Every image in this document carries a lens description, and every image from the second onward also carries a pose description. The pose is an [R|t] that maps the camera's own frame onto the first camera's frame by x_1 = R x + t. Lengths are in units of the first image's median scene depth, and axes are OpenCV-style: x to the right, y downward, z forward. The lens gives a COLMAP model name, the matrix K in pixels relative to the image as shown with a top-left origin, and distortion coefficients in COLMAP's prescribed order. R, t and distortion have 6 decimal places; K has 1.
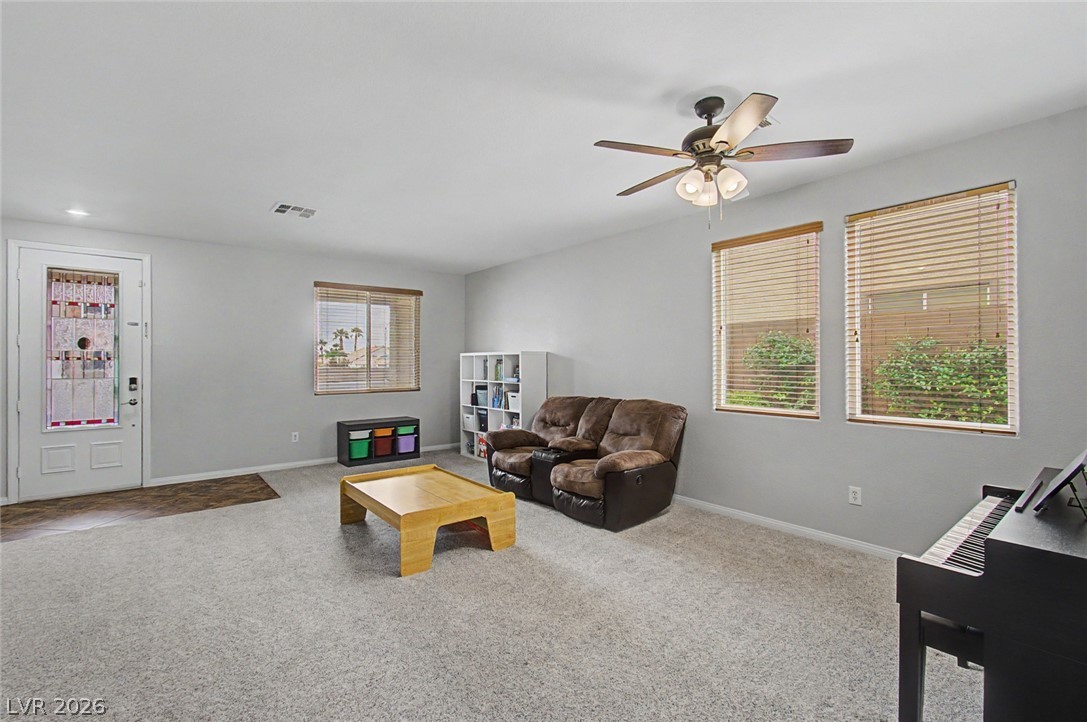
lens RADIAL K [[494.5, 0, 542.1], [0, 494.5, 361.0], [0, 0, 1]] dist [-0.014094, -0.000520]
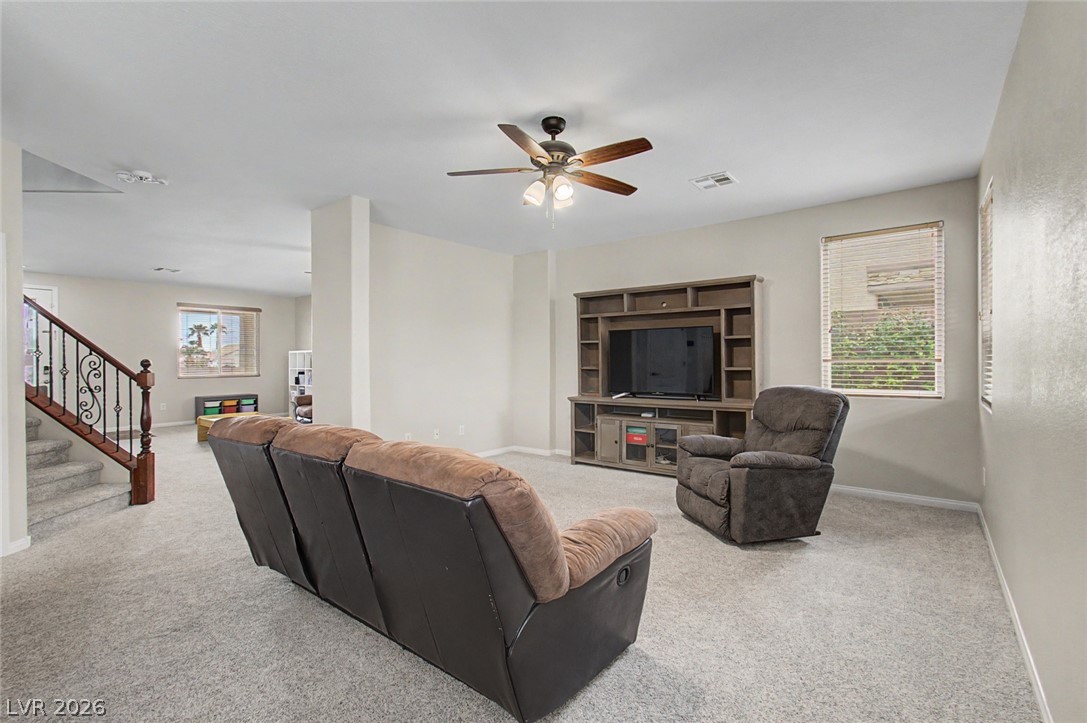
lens RADIAL K [[480.5, 0, 545.4], [0, 480.5, 361.1], [0, 0, 1]] dist [0.004175, 0.000281]
pose [[0.972274, -0.003632, 0.233817, 0.268246], [0.002592, 0.999985, 0.004755, 0.010718], [-0.233830, -0.004017, 0.972269, -0.649925]]
